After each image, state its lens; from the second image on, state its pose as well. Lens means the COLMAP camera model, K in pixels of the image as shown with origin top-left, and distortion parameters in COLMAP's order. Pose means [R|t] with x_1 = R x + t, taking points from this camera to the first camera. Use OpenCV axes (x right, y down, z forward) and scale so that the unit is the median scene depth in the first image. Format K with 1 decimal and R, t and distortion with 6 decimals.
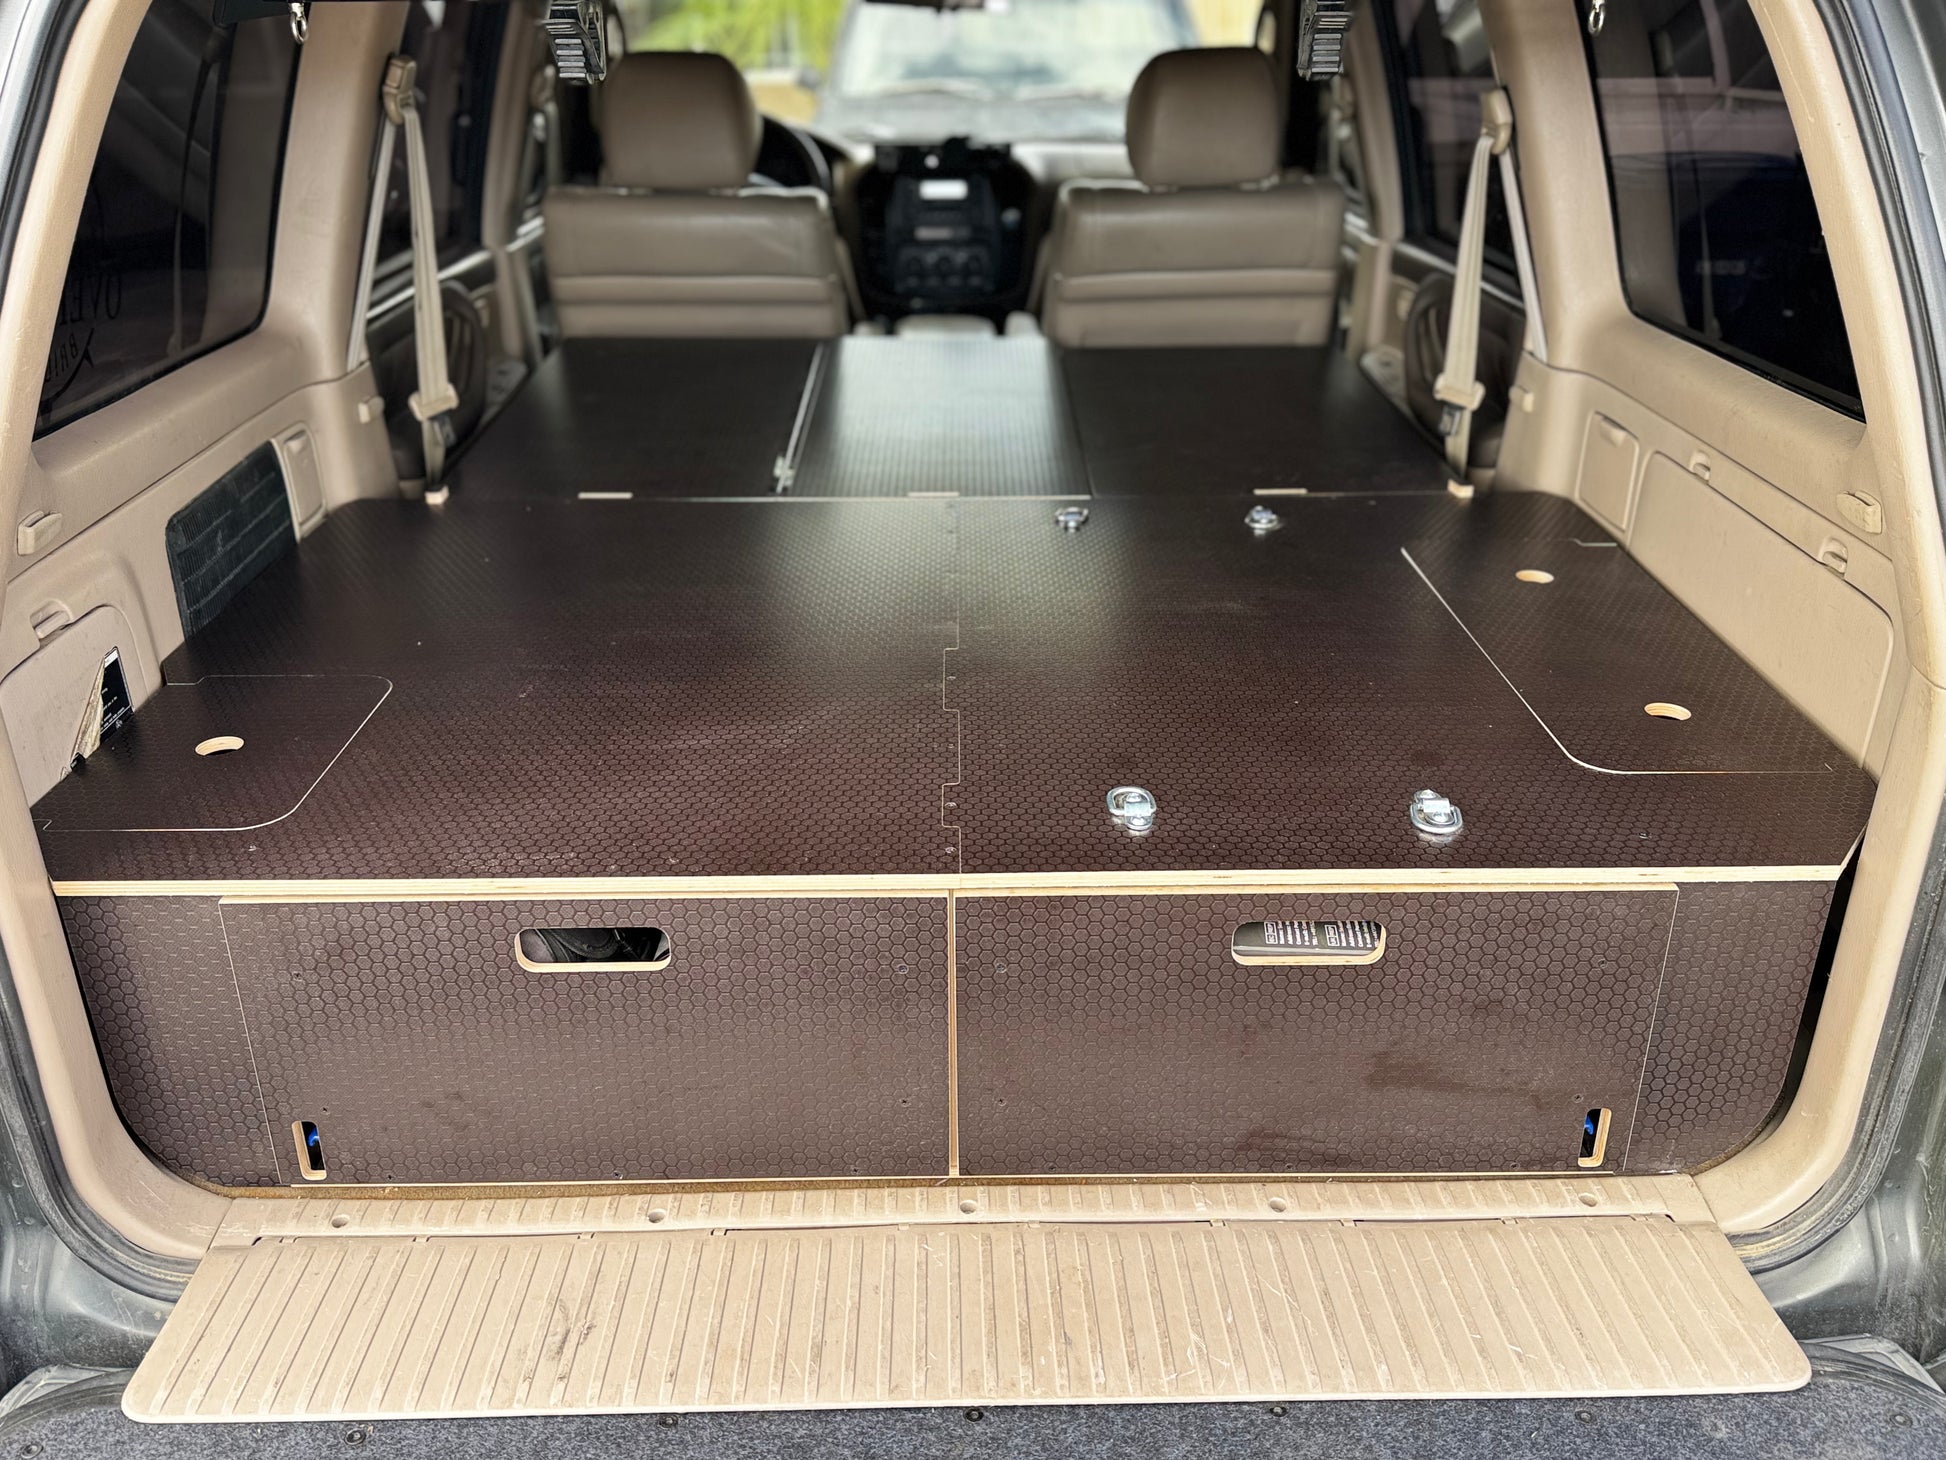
lens RADIAL K [[1641.5, 0, 974.2], [0, 1641.5, 736.3], [0, 0, 1]] dist [0.092882, -0.149069]
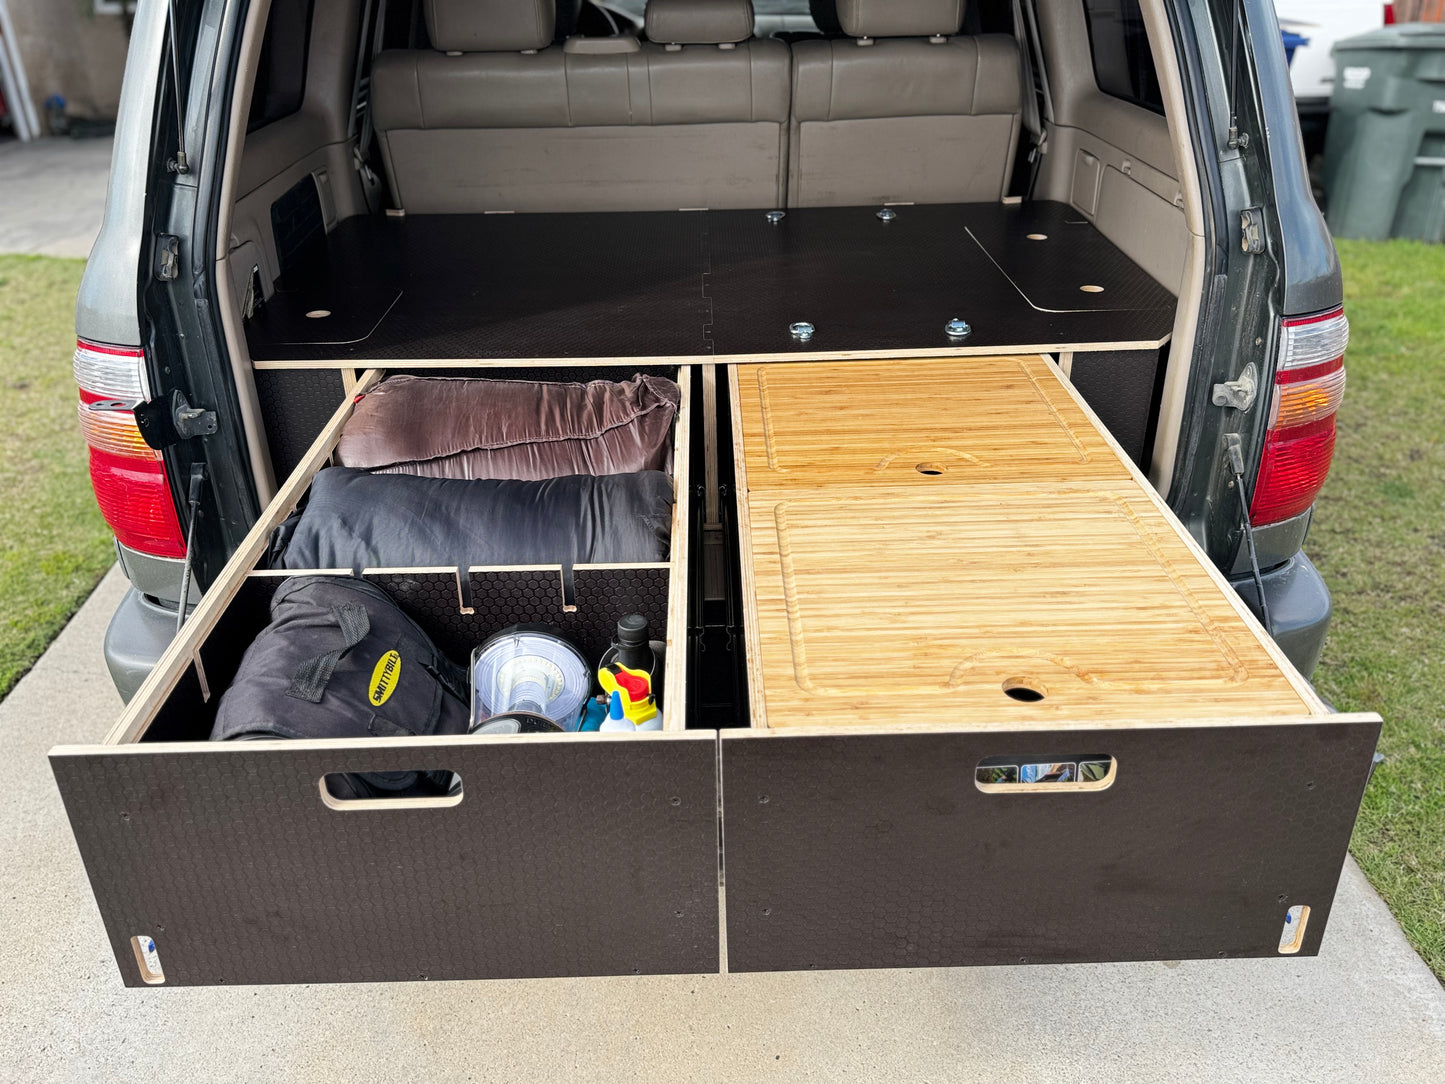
lens RADIAL K [[1215.2, 0, 722.7], [0, 1215.2, 541.3], [0, 0, 1]] dist [0.110543, -0.214433]
pose [[0.999898, -0.014261, 0.000738, -0.001370], [0.014219, 0.999068, 0.040744, 0.217060], [-0.001318, -0.040730, 0.999169, -0.405366]]
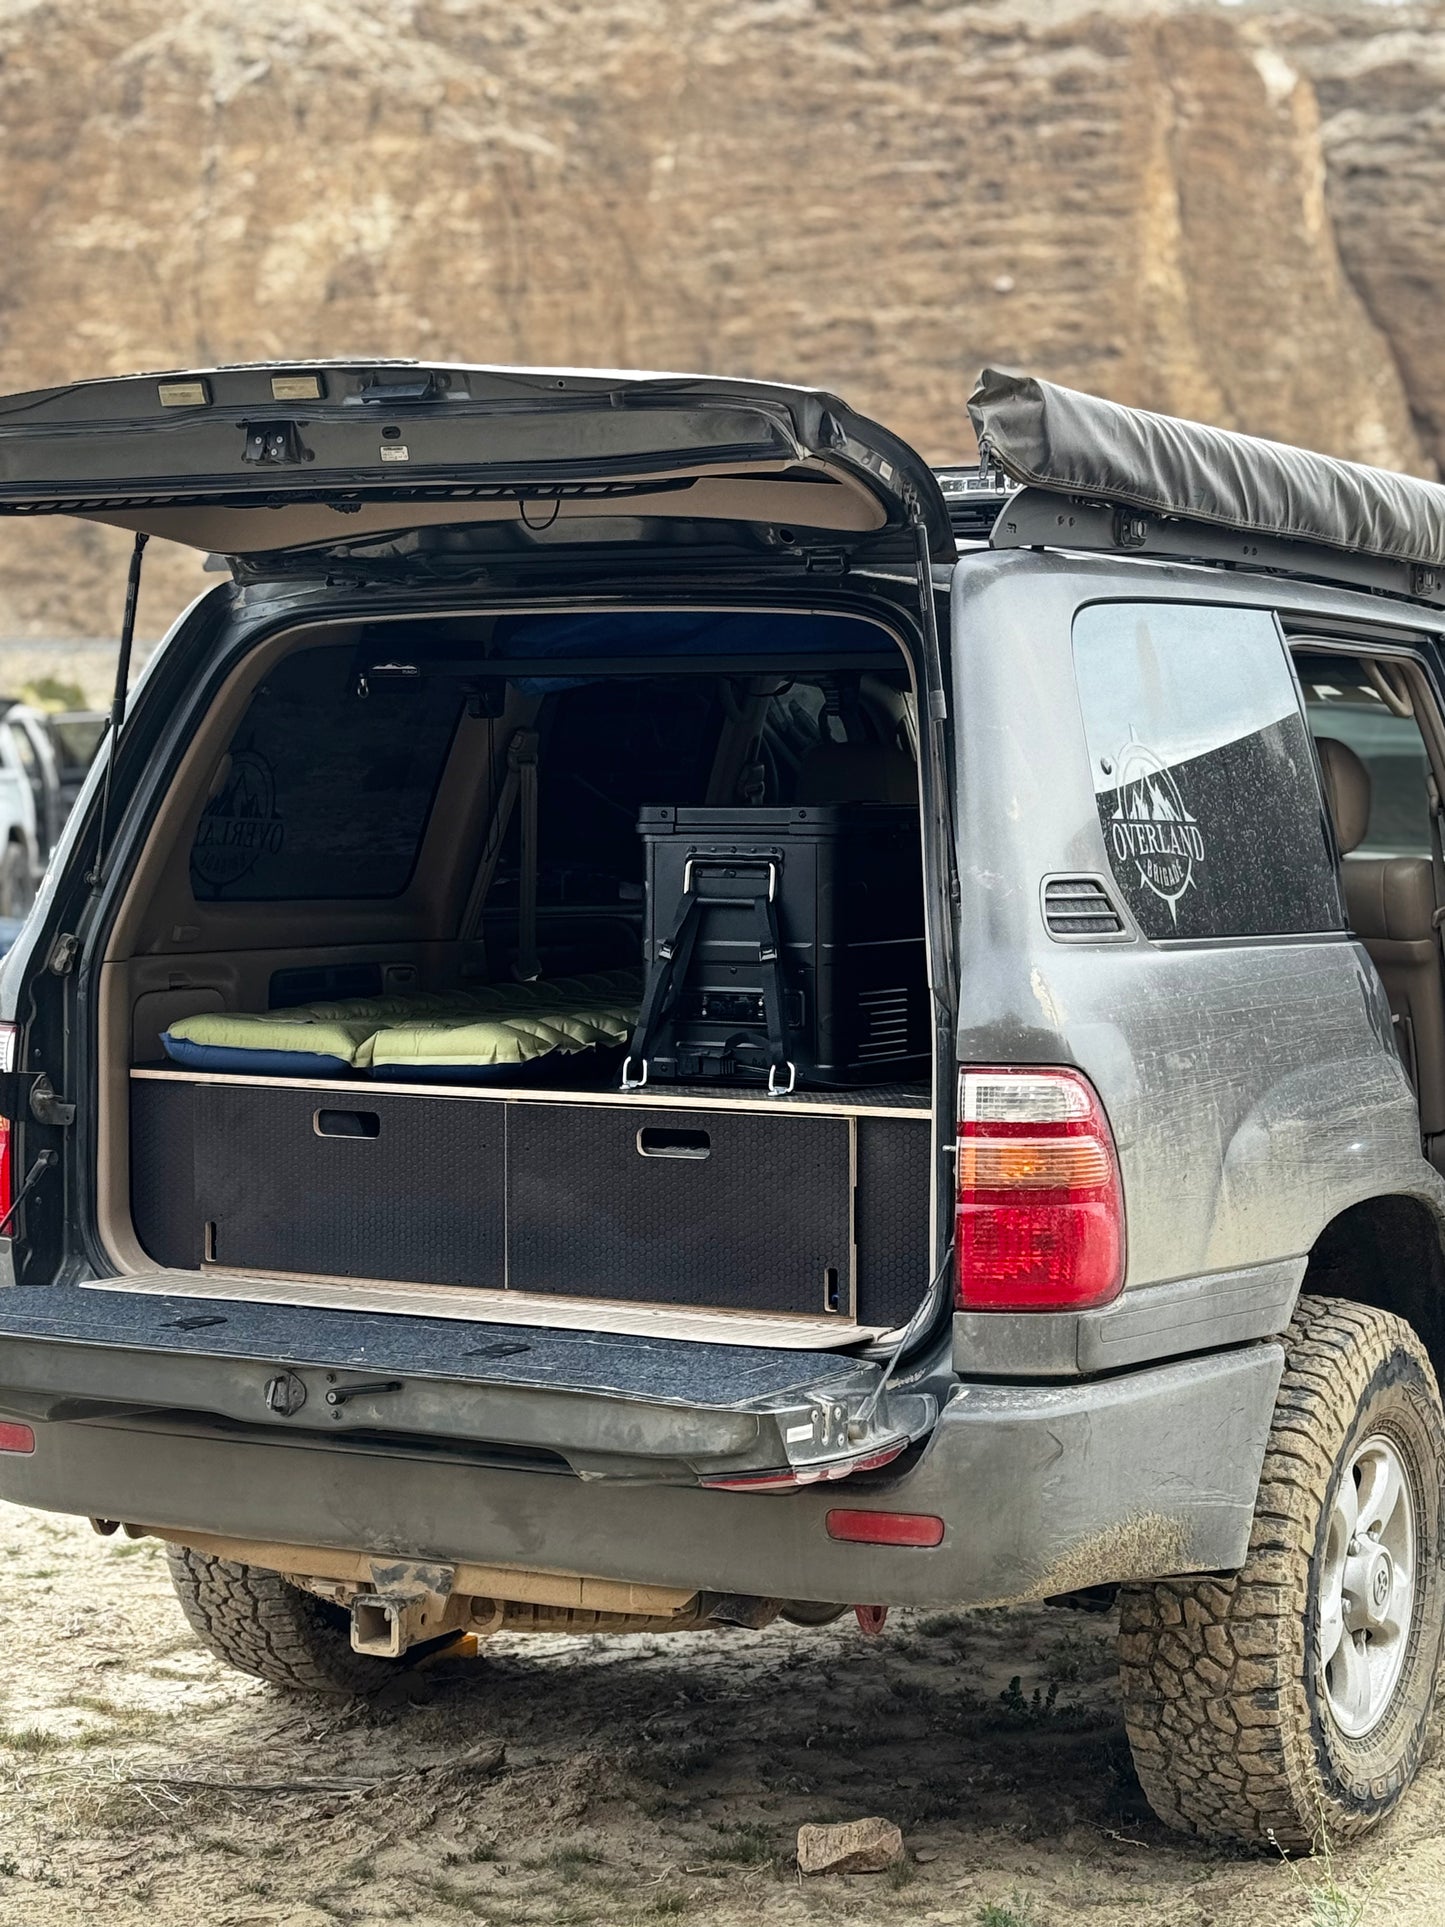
lens RADIAL K [[3685.2, 0, 720.9], [0, 3685.2, 965.1], [0, 0, 1]] dist [0.150159, 0.159027]
pose [[0.863638, 0.033446, -0.503002, 2.007697], [-0.218727, 0.923845, -0.314117, 1.062415], [0.454190, 0.381303, 0.805183, -2.019698]]
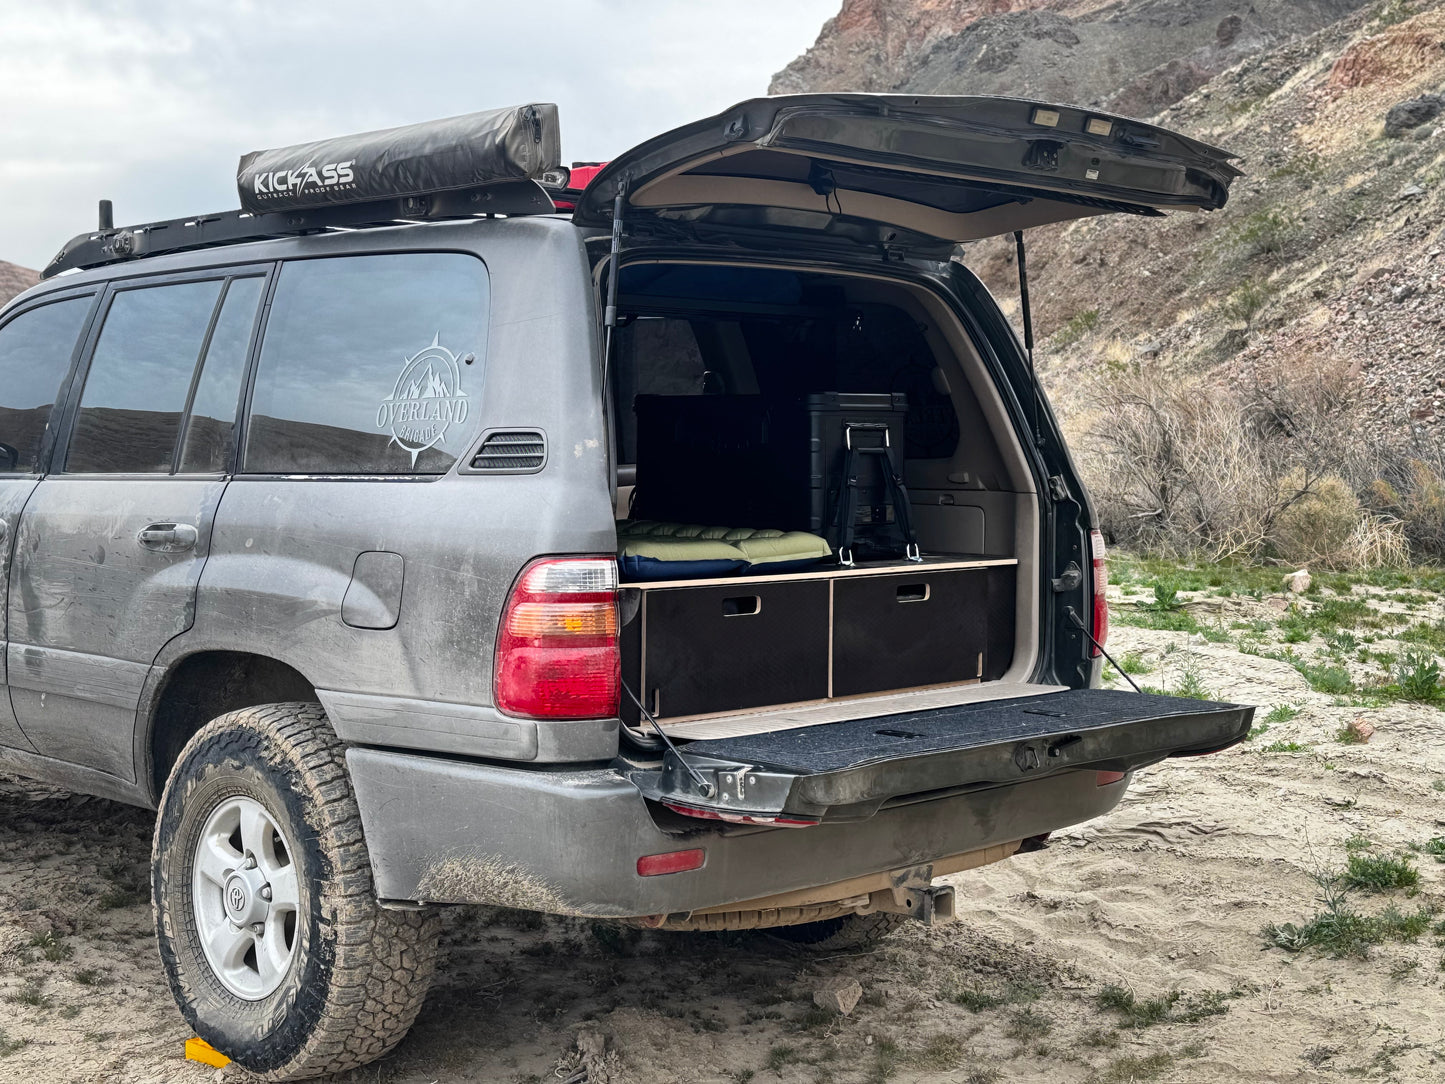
lens RADIAL K [[1956.2, 0, 722.2], [0, 1956.2, 544.0], [0, 0, 1]] dist [0.164726, -0.056456]
pose [[0.739036, -0.029272, 0.673030, -2.200823], [0.273002, 0.926357, -0.259486, 0.785432], [-0.615870, 0.375508, 0.692602, -1.166415]]
